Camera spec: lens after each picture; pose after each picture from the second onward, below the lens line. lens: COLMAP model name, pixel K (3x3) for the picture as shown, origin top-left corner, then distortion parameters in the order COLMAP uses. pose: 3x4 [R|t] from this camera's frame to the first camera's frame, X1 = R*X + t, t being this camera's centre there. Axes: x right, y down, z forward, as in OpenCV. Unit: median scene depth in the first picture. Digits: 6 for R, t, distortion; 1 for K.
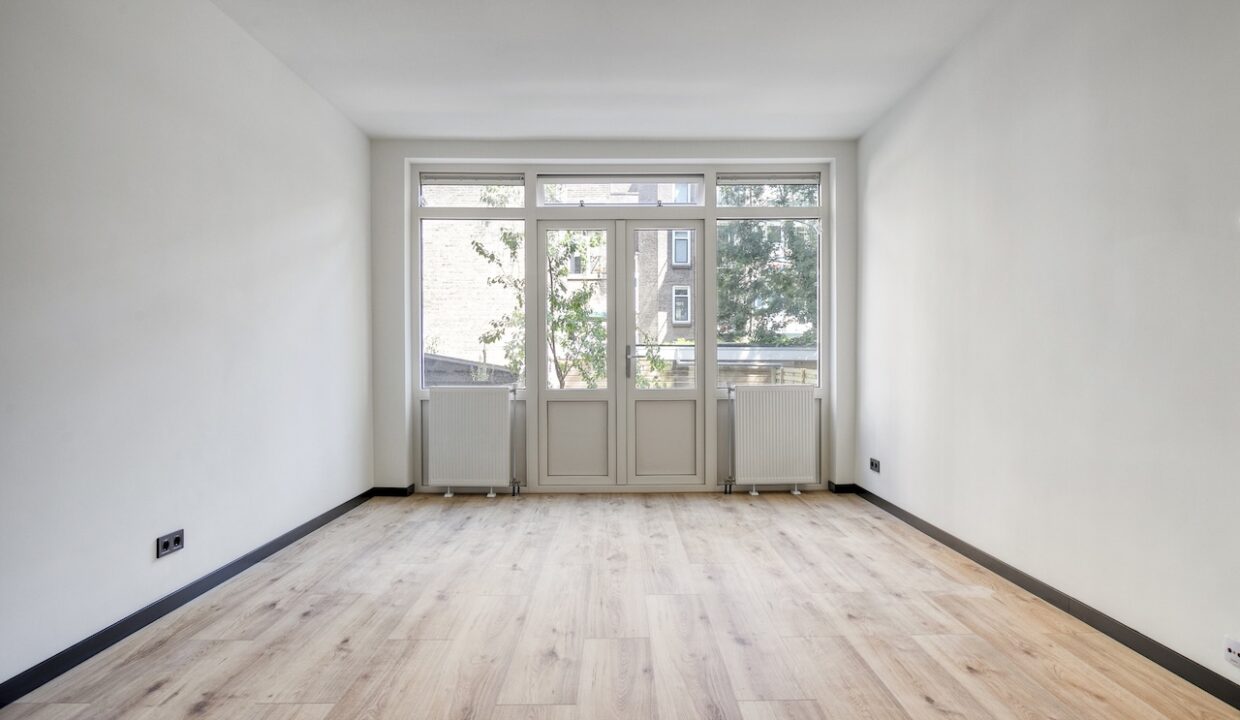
lens RADIAL K [[674.9, 0, 625.4], [0, 674.9, 359.5], [0, 0, 1]] dist [-0.004867, 0.020022]
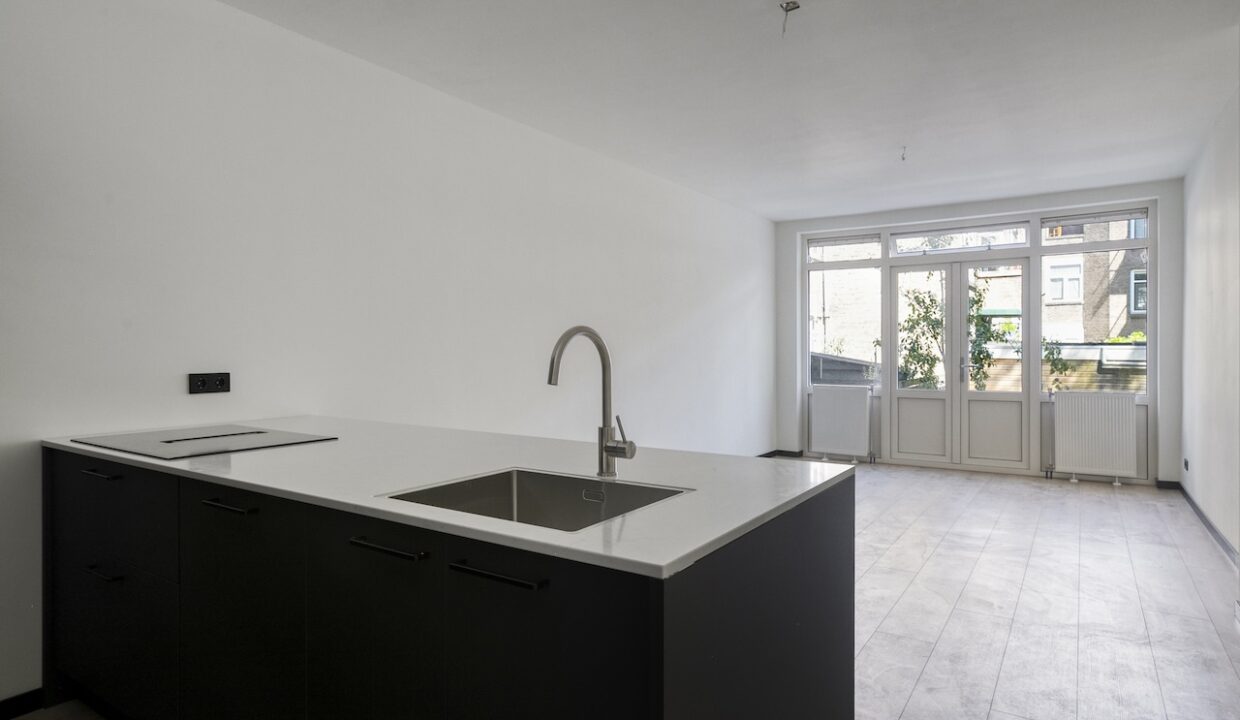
lens RADIAL K [[674.9, 0, 640.0], [0, 674.9, 354.9], [0, 0, 1]] dist [-0.004867, 0.020022]
pose [[0.832494, 0.005350, -0.554008, 0.212498], [-0.002988, 0.999982, 0.005168, -0.031336], [0.554026, -0.002647, 0.832495, -0.441566]]
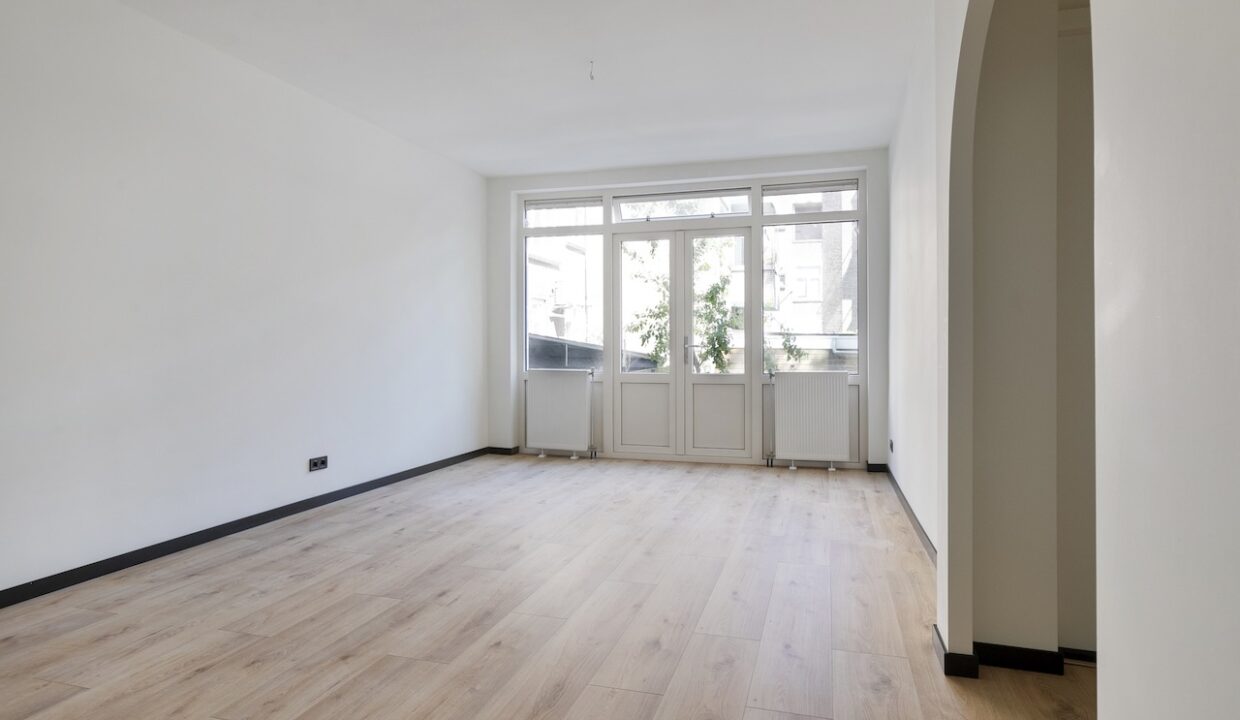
lens RADIAL K [[674.9, 0, 623.8], [0, 674.9, 344.2], [0, 0, 1]] dist [-0.004867, 0.020022]
pose [[0.955923, 0.002331, -0.293607, 0.250192], [-0.003790, 0.999983, -0.004398, -0.001978], [0.293592, 0.005316, 0.955916, -0.159416]]
